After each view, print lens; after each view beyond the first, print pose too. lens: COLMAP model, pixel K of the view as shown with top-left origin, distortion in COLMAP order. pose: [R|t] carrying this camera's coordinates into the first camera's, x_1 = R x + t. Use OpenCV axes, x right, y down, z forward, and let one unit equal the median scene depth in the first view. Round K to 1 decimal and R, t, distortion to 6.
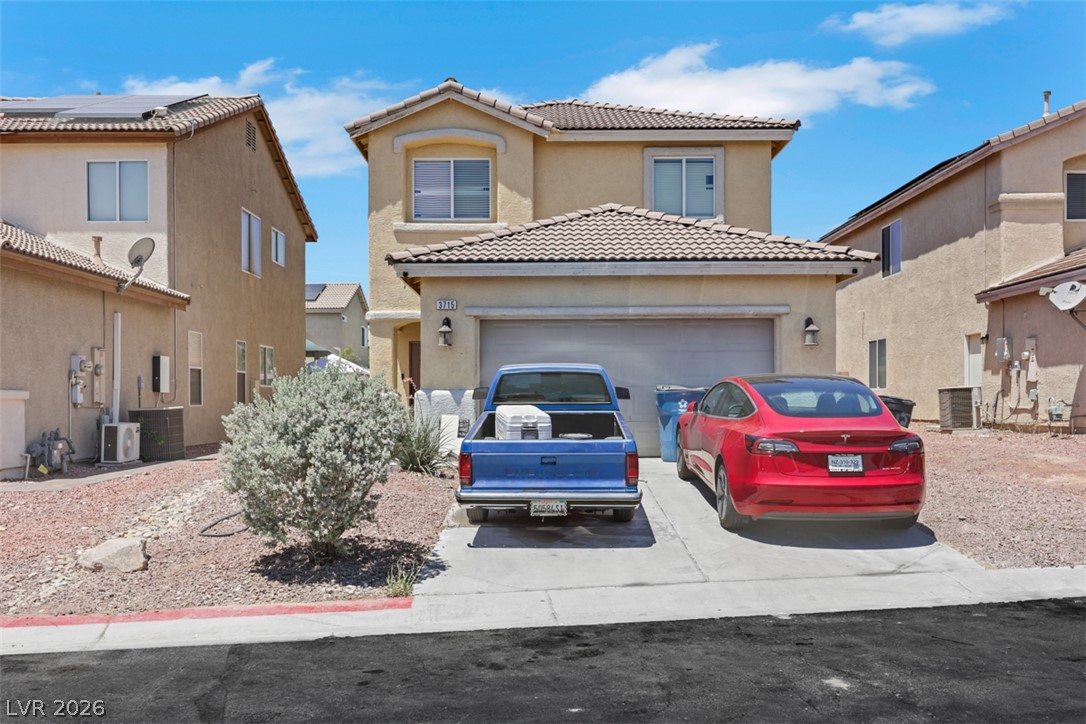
lens RADIAL K [[962.5, 0, 545.7], [0, 962.5, 363.2], [0, 0, 1]] dist [-0.003322, 0.000721]
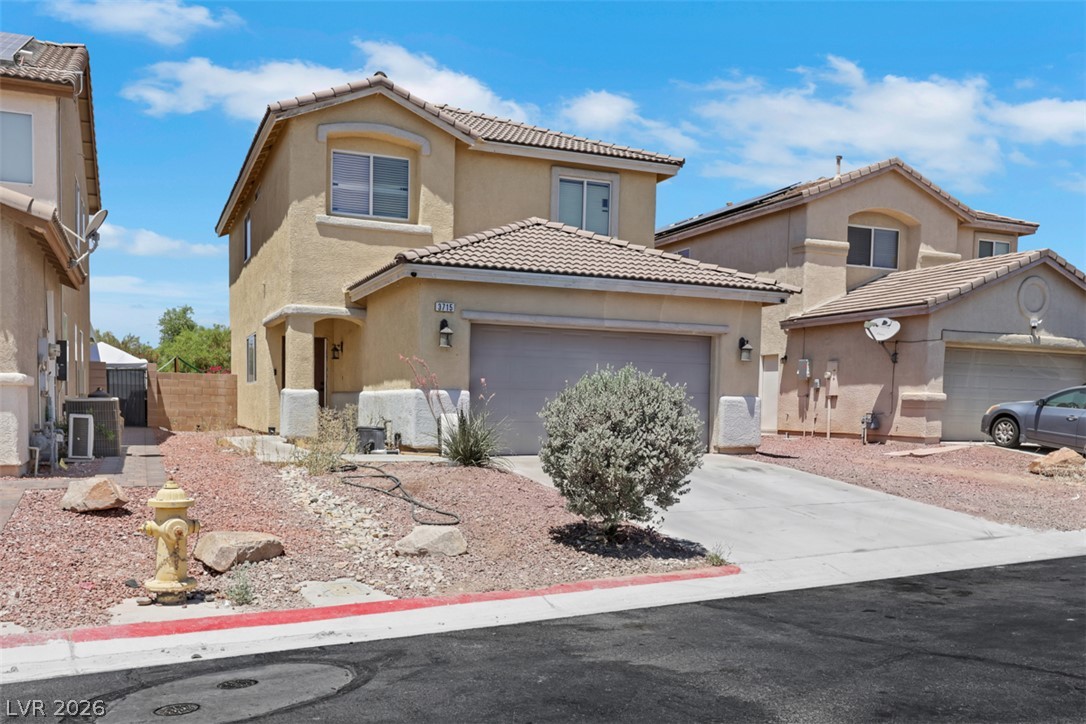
lens RADIAL K [[962.5, 0, 577.3], [0, 962.5, 429.0], [0, 0, 1]] dist [-0.003322, 0.000721]
pose [[0.923726, 0.016265, 0.382708, -0.281234], [-0.041266, 0.997509, 0.057208, 0.003827], [-0.380824, -0.068638, 0.922097, -0.011361]]
